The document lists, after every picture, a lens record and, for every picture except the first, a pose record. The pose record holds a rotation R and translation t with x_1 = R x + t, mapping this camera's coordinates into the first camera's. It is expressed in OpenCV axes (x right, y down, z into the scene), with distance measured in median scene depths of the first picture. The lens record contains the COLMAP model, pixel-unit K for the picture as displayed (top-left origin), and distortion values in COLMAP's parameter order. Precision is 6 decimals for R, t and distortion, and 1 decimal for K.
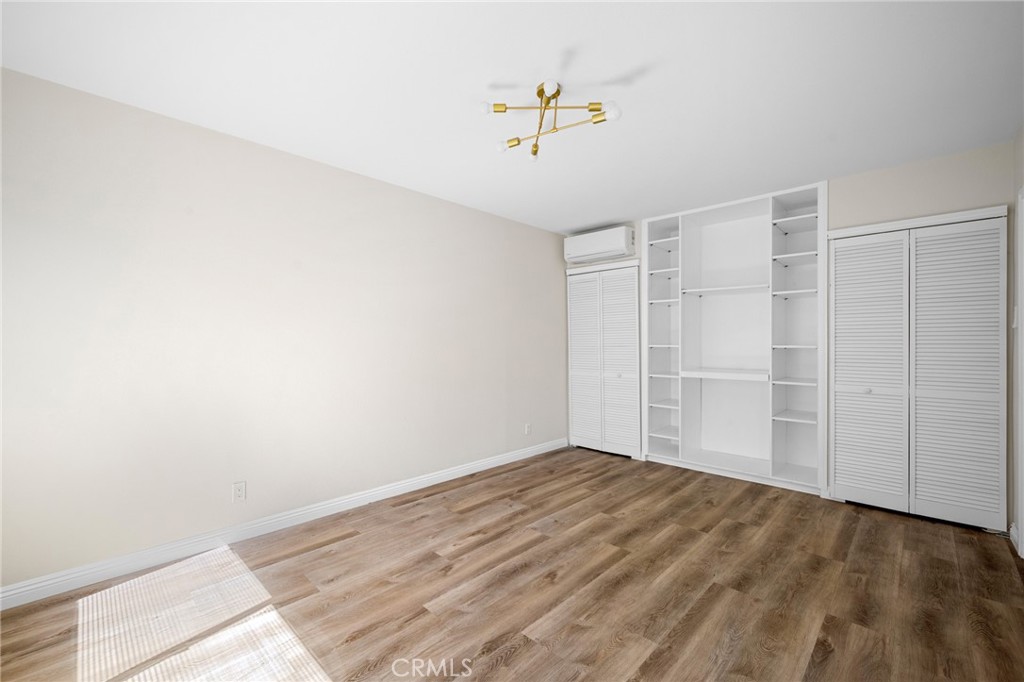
lens RADIAL K [[426.3, 0, 516.8], [0, 426.3, 341.0], [0, 0, 1]] dist [-0.000439, -0.000182]
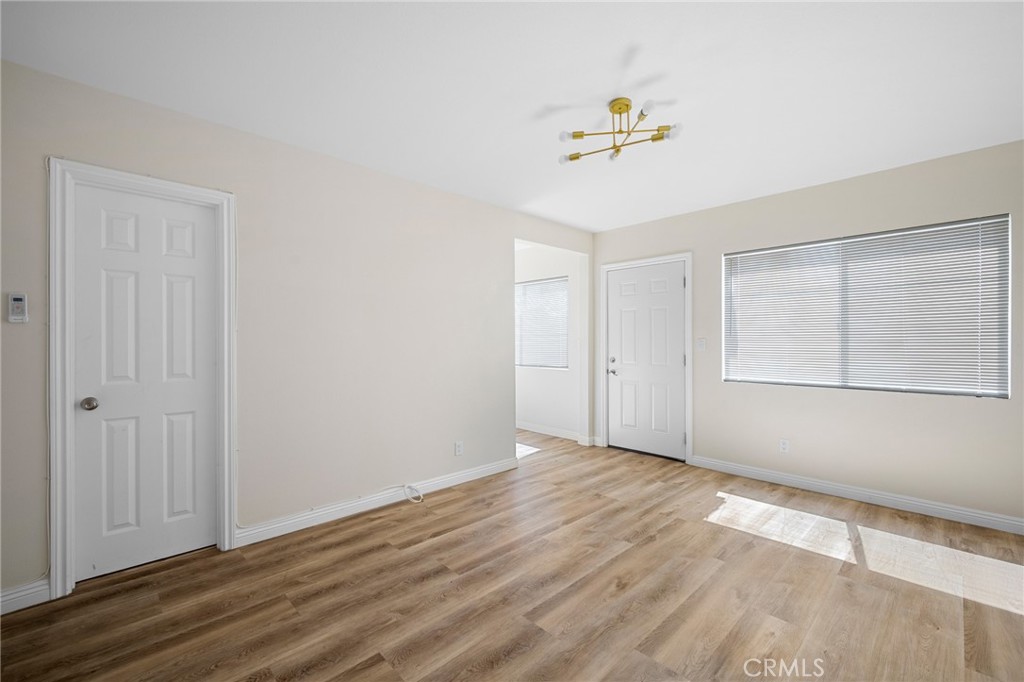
lens RADIAL K [[426.3, 0, 516.8], [0, 426.3, 341.0], [0, 0, 1]] dist [-0.000439, -0.000182]
pose [[-0.999137, 0.001369, 0.041508, 0.221979], [0.001120, 0.999981, -0.006032, 0.007873], [-0.041515, -0.005980, -0.999120, 1.587442]]
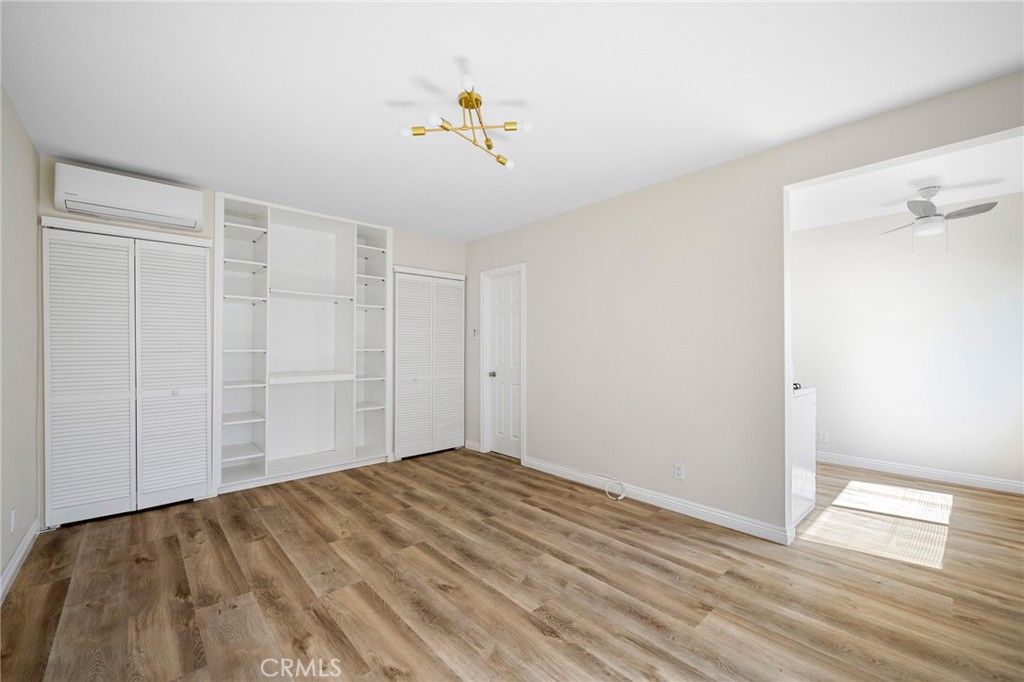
lens RADIAL K [[417.1, 0, 512.0], [0, 417.1, 341.0], [0, 0, 1]] dist [-0.000246, -0.000205]
pose [[0.072982, 0.013878, 0.997237, -0.693723], [-0.003803, 0.999900, -0.013637, 0.002563], [-0.997326, -0.002798, 0.073028, 0.630622]]
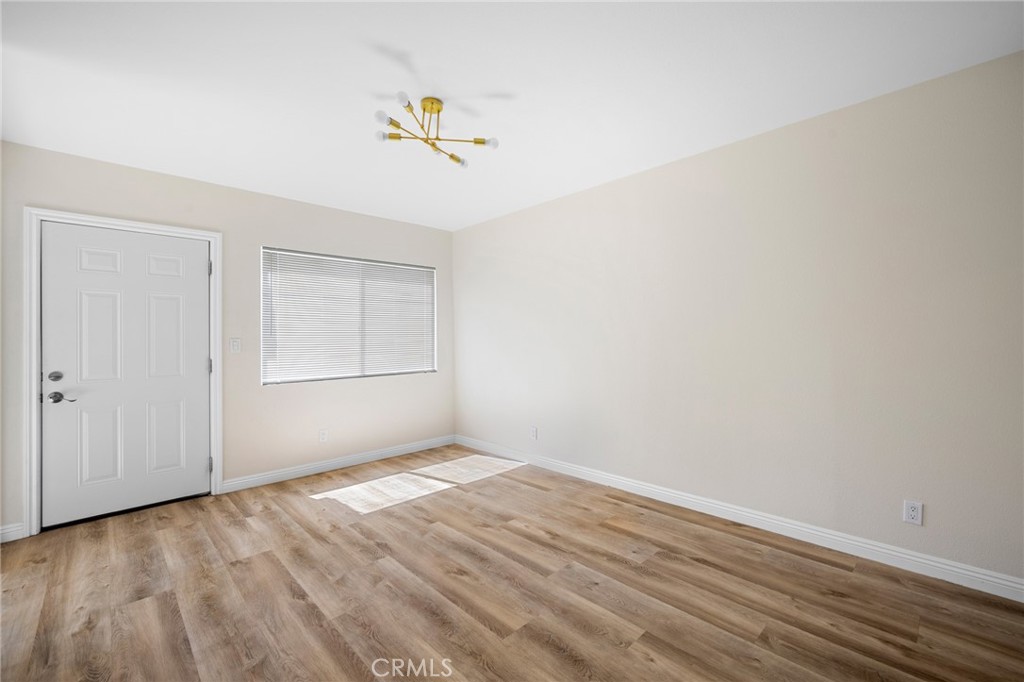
lens RADIAL K [[427.0, 0, 512.0], [0, 427.0, 341.0], [0, 0, 1]] dist [-0.000782, -0.000289]
pose [[-0.045456, 0.005390, -0.998952, 0.862699], [0.017496, 0.999836, 0.004599, 0.006488], [0.998813, -0.017269, -0.045543, 0.948270]]
